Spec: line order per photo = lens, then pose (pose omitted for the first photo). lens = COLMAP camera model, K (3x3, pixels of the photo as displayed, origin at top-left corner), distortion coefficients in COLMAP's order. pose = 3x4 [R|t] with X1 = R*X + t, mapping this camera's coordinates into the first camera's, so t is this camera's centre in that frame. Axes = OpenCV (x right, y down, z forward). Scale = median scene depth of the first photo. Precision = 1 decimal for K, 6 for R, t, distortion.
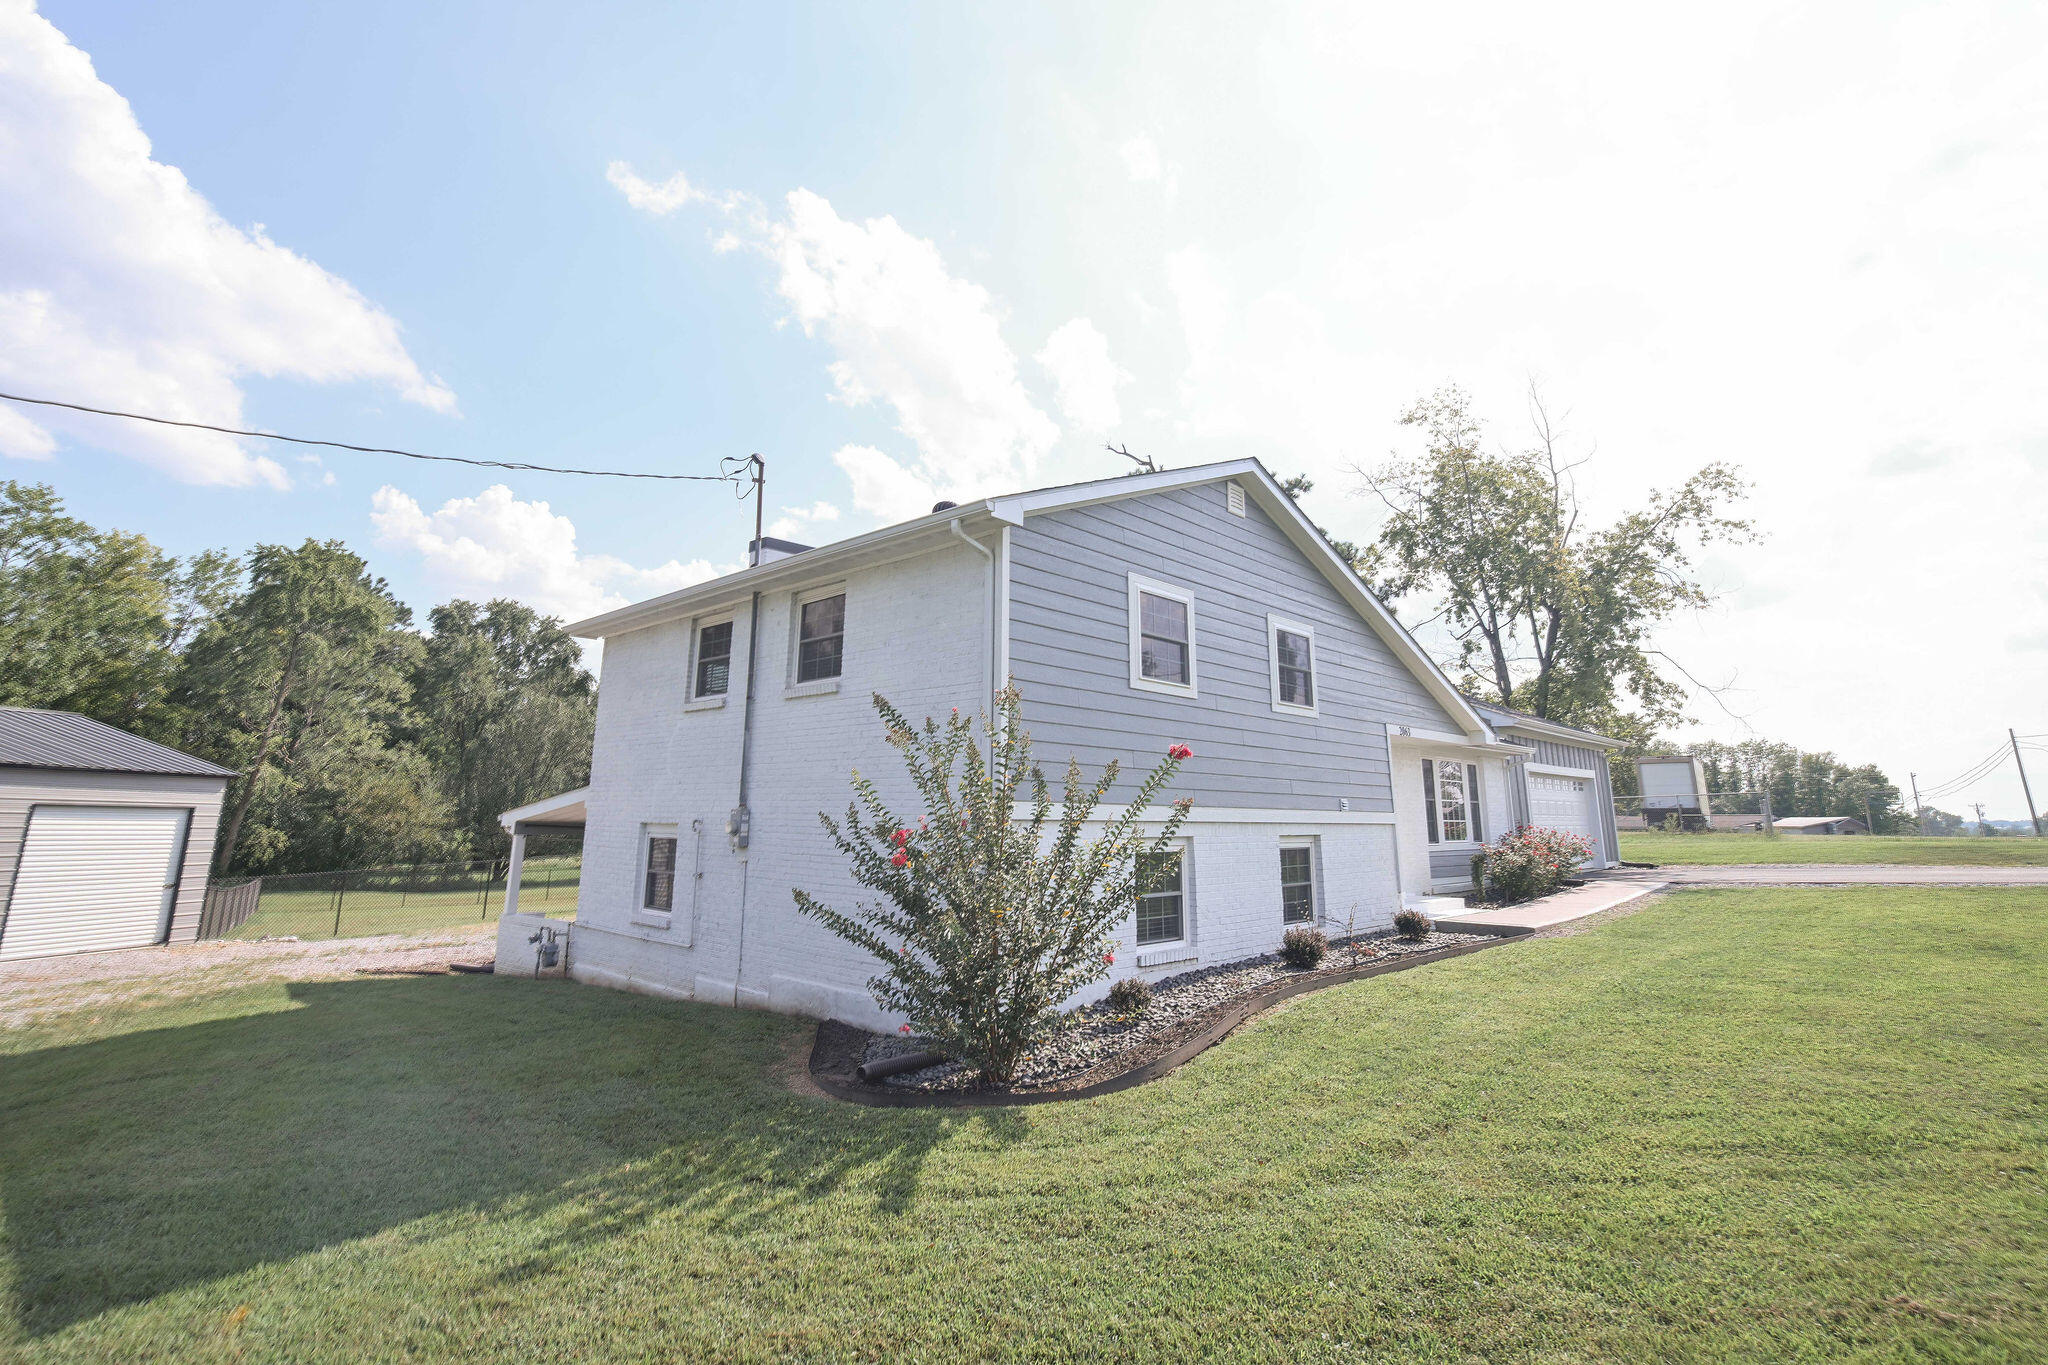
lens RADIAL K [[932.9, 0, 1006.2], [0, 932.9, 592.7], [0, 0, 1]] dist [0.001123, -0.008988]
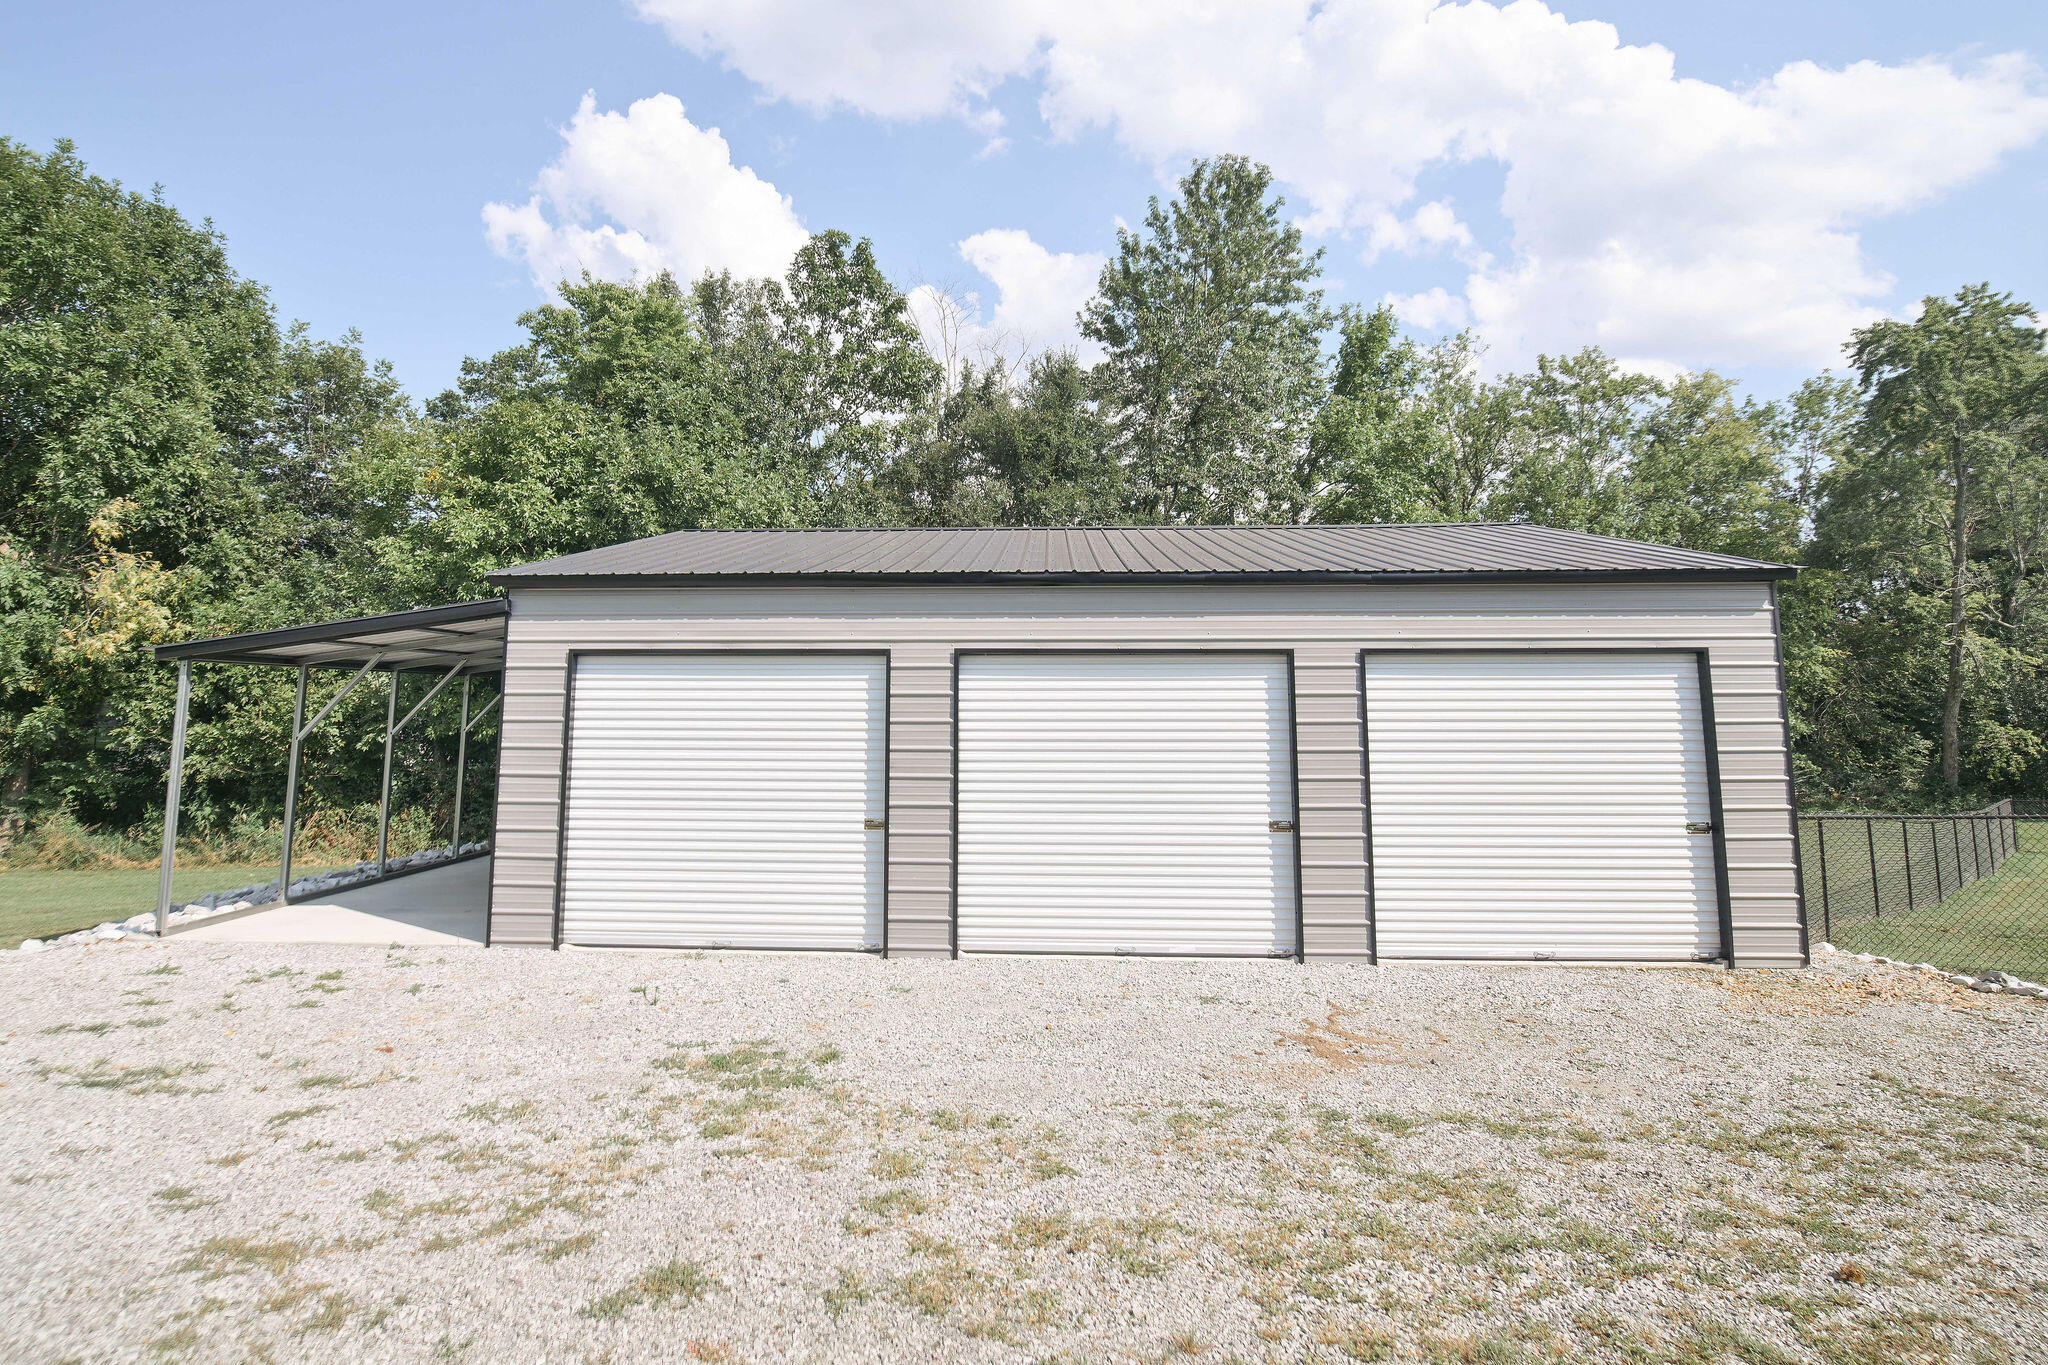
lens RADIAL K [[975.2, 0, 1027.0], [0, 975.2, 609.6], [0, 0, 1]] dist [-0.009297, 0.000205]
pose [[0.114542, -0.122315, -0.985860, -0.215169], [0.239327, 0.966560, -0.092114, 0.082563], [0.964159, -0.225392, 0.139985, 0.293257]]
